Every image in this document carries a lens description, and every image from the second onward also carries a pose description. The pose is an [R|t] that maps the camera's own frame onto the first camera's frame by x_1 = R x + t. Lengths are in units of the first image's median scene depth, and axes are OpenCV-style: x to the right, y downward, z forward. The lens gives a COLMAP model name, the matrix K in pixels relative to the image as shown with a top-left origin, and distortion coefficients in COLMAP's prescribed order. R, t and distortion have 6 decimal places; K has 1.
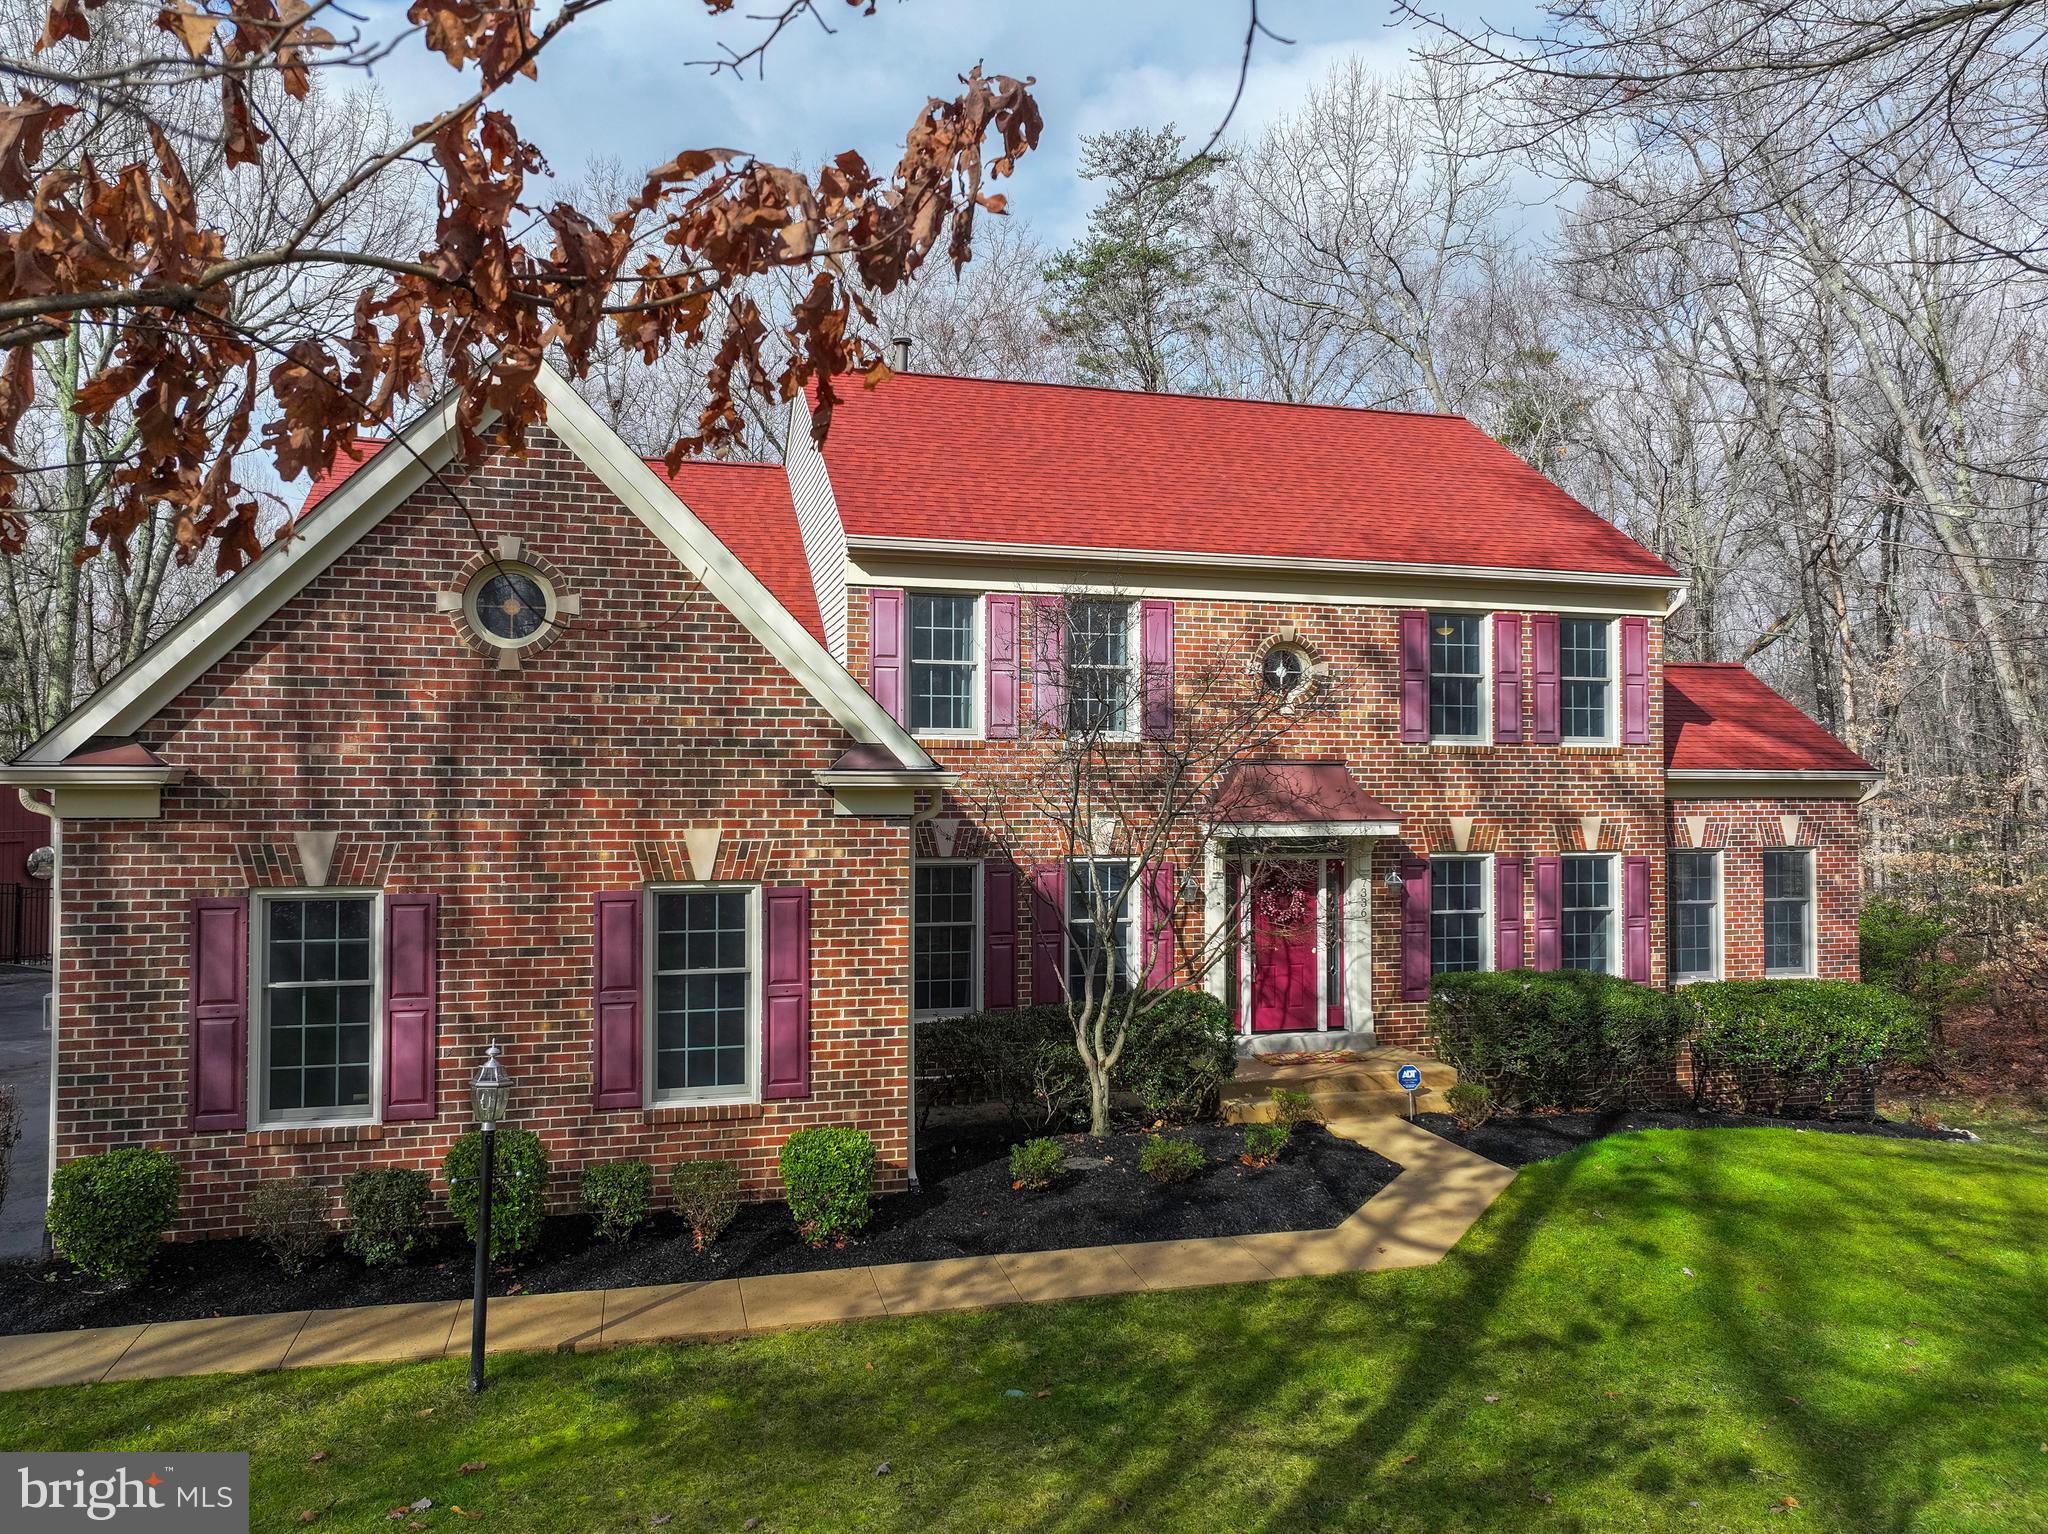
lens RADIAL K [[1511.1, 0, 1033.7], [0, 1511.1, 803.3], [0, 0, 1]] dist [0.004161, 0.009929]
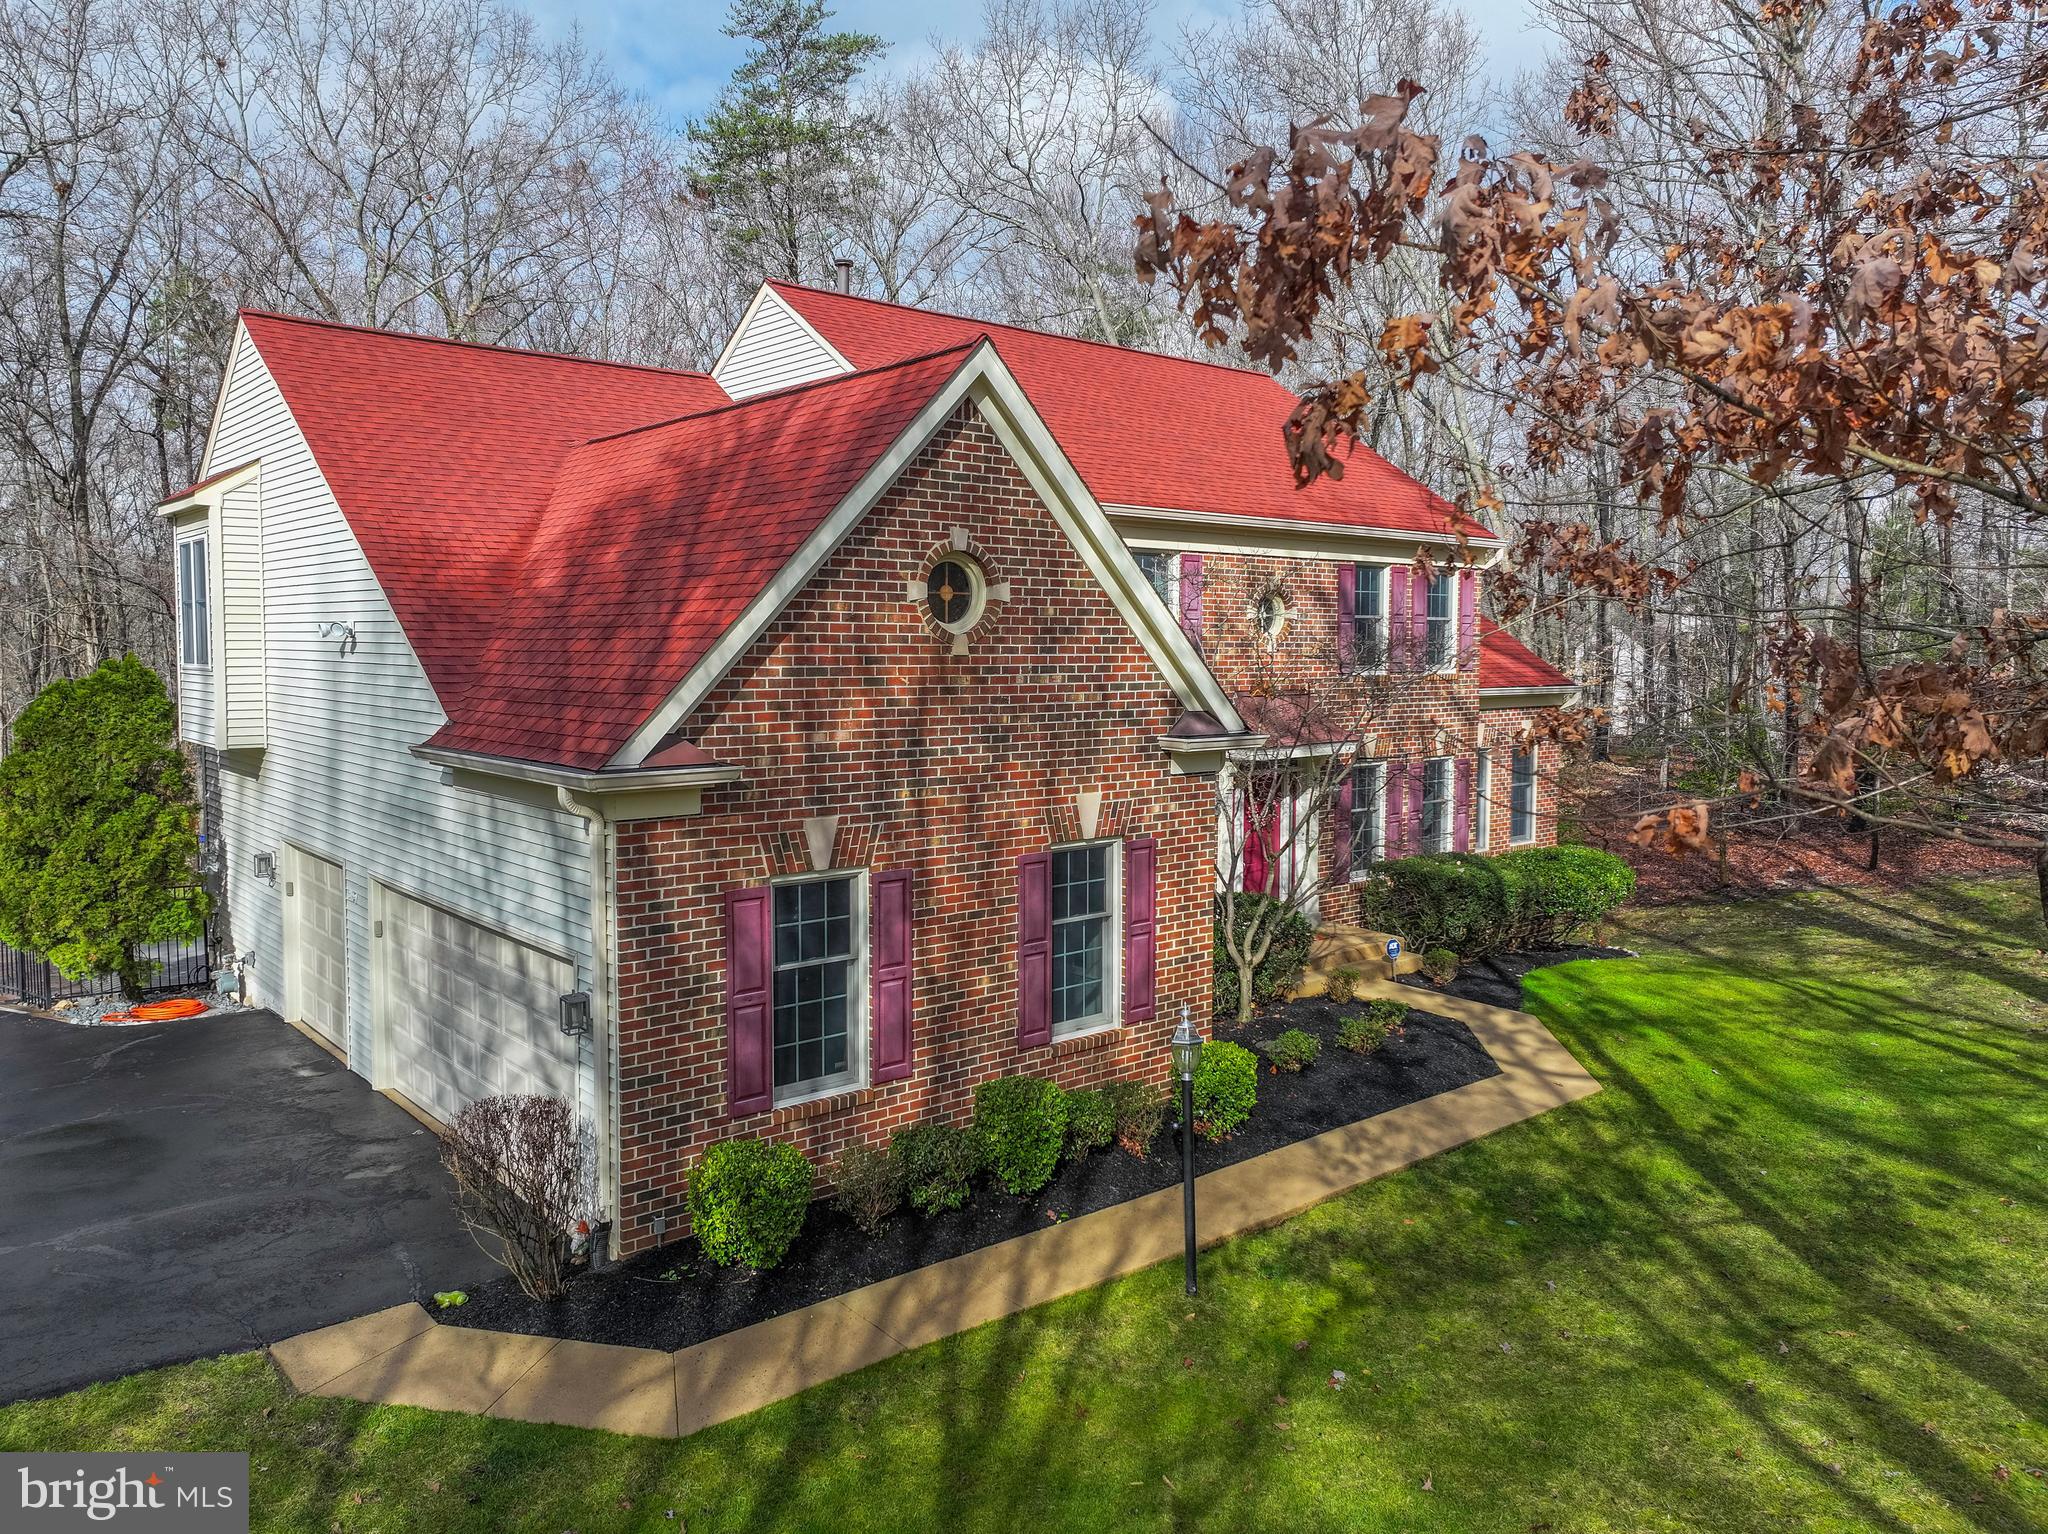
lens RADIAL K [[1511.1, 0, 1075.7], [0, 1511.1, 792.8], [0, 0, 1]] dist [0.004161, 0.009929]
pose [[0.893236, -0.041835, 0.447637, -0.744216], [-0.002133, 0.995256, 0.097269, -0.094040], [-0.449583, -0.087839, 0.888909, 0.009716]]
